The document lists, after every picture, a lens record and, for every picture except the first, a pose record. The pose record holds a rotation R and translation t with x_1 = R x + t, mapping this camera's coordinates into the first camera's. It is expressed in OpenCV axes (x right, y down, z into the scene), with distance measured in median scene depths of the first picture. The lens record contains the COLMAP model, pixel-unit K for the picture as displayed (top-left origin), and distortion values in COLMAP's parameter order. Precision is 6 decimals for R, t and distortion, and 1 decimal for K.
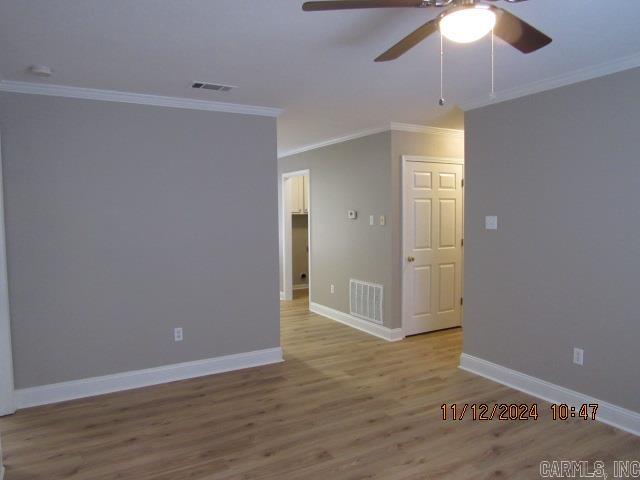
lens RADIAL K [[453.4, 0, 320.0], [0, 453.4, 240.0], [0, 0, 1]] dist [-0.039671, 0.002036]
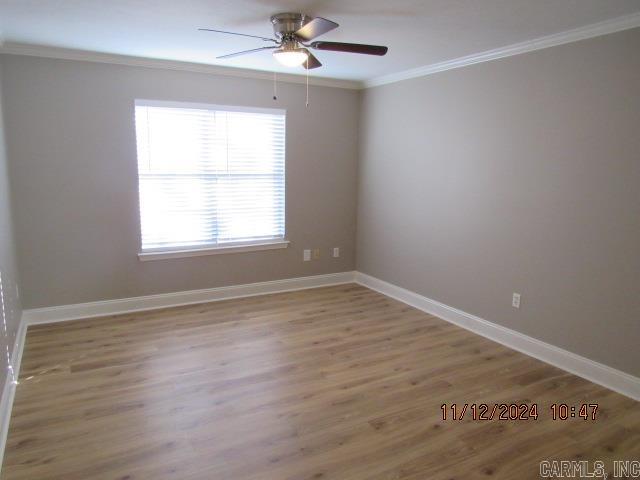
lens RADIAL K [[453.4, 0, 320.0], [0, 453.4, 240.0], [0, 0, 1]] dist [-0.039671, 0.002036]
pose [[-0.999981, 0.001907, -0.005886, 0.112200], [0.000485, 0.972533, 0.232764, -0.112237], [0.006168, 0.232757, -0.972515, 1.486913]]
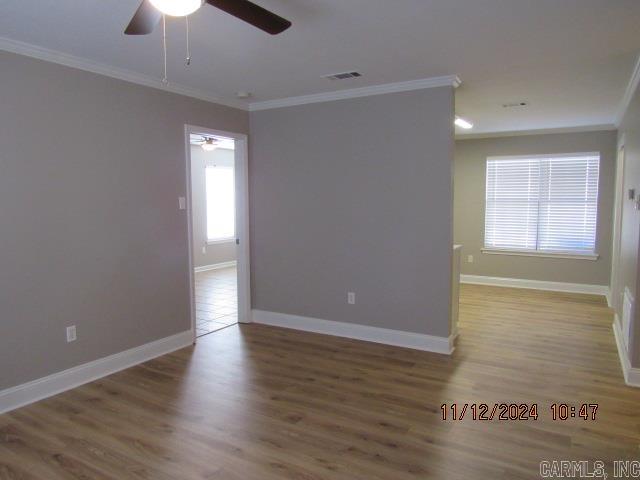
lens RADIAL K [[453.4, 0, 320.0], [0, 453.4, 240.0], [0, 0, 1]] dist [-0.039671, 0.002036]
pose [[0.514114, 0.087987, -0.853197, 0.724095], [-0.061826, 0.995939, 0.065452, -0.009488], [0.855491, 0.019100, 0.517466, 0.396772]]
